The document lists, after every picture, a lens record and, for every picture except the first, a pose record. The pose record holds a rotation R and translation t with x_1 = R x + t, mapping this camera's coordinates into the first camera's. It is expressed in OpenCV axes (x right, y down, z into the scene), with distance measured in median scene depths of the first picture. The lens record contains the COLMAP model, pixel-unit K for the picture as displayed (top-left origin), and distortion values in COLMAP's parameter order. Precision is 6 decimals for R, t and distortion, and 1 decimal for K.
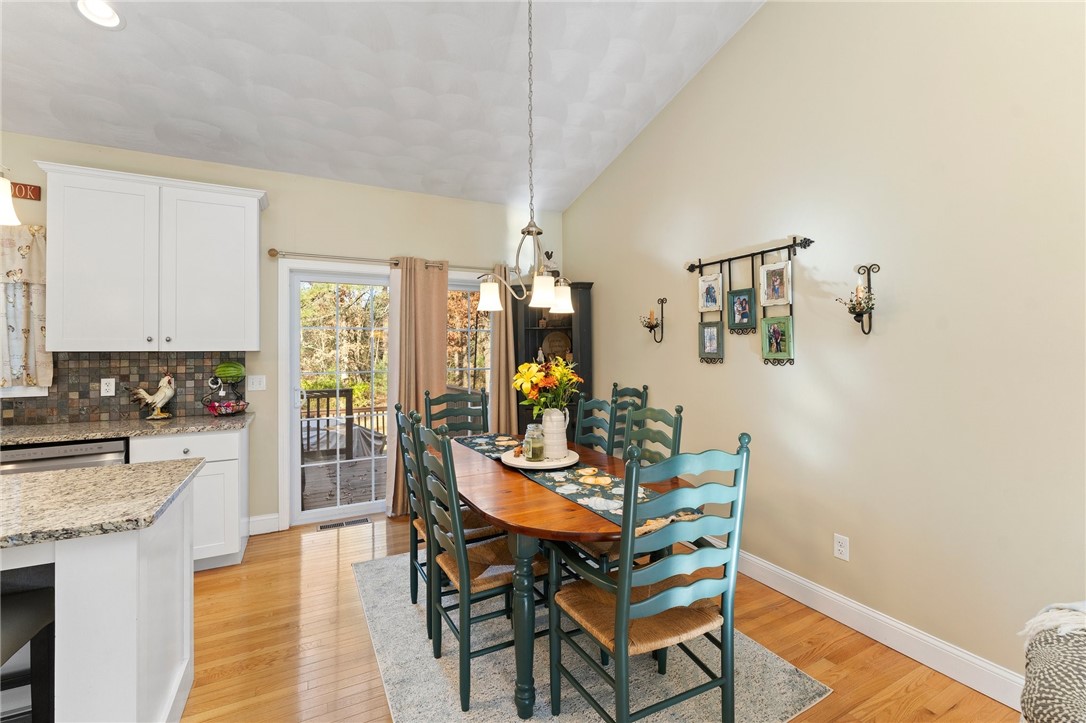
lens RADIAL K [[465.8, 0, 545.8], [0, 465.8, 346.7], [0, 0, 1]] dist [-0.002351, -0.000270]
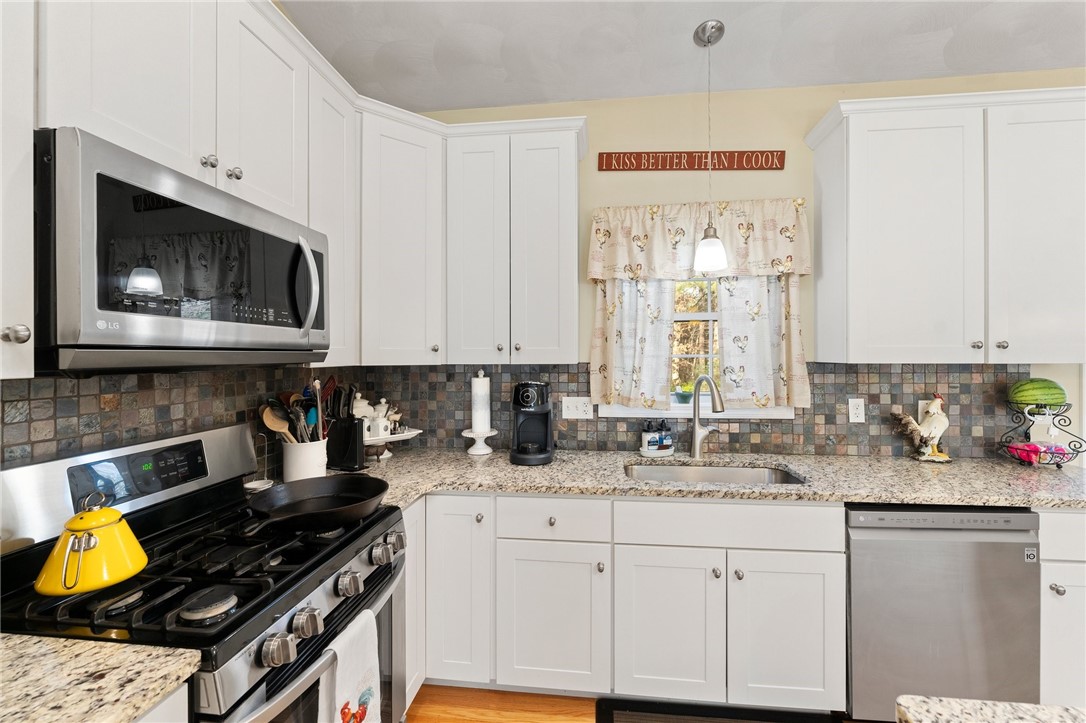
lens RADIAL K [[453.9, 0, 542.9], [0, 453.9, 352.3], [0, 0, 1]] dist [-0.001533, -0.000336]
pose [[0.823178, 0.000615, -0.567783, -0.928129], [0.005254, 0.999948, 0.008701, -0.013505], [0.567759, -0.010145, 0.823132, 0.127239]]
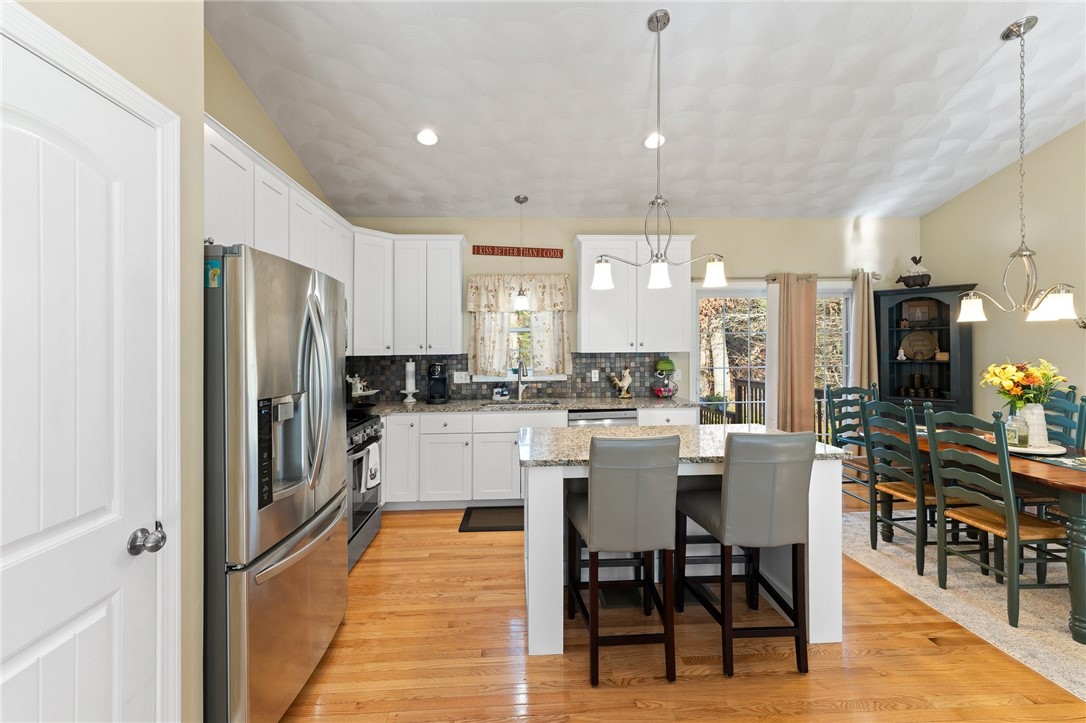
lens RADIAL K [[444.1, 0, 528.2], [0, 444.1, 347.1], [0, 0, 1]] dist [-0.001561, -0.000125]
pose [[0.902174, -0.004100, -0.431353, -0.499174], [0.009559, 0.999899, 0.010489, -0.024554], [0.431266, -0.013586, 0.902122, -0.415120]]
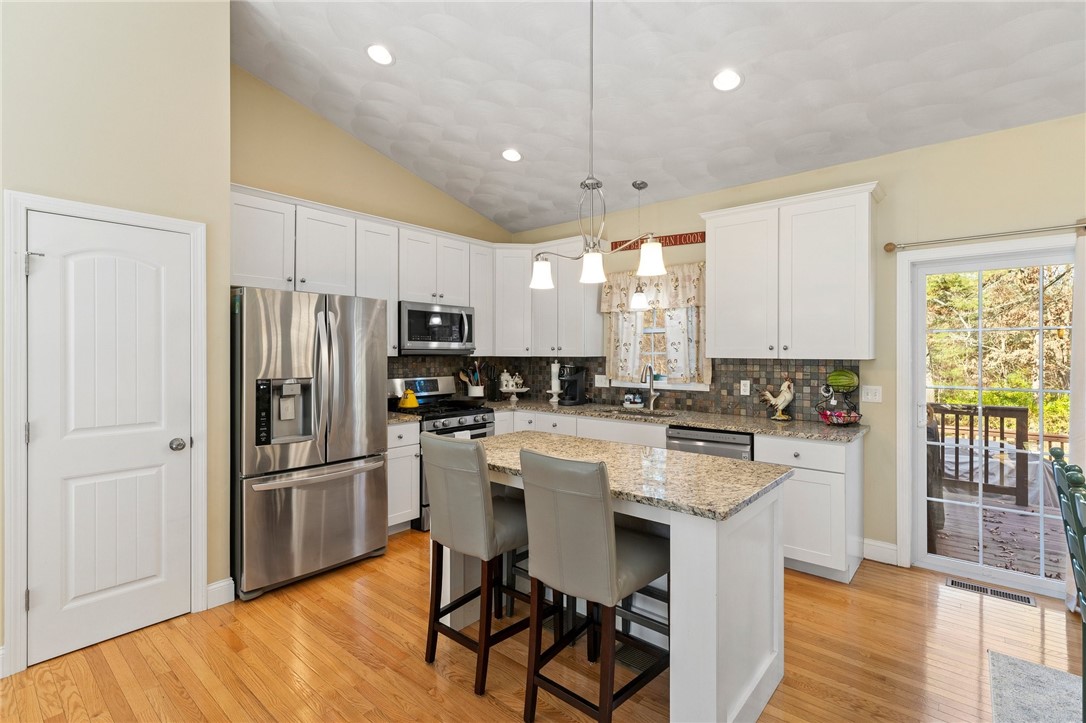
lens RADIAL K [[498.5, 0, 542.1], [0, 498.5, 350.5], [0, 0, 1]] dist [-0.002193, -0.000417]
pose [[0.365676, 0.004064, -0.930733, 0.055426], [0.006532, 0.999955, 0.006933, -0.020187], [0.930719, -0.008615, 0.365633, 0.048153]]
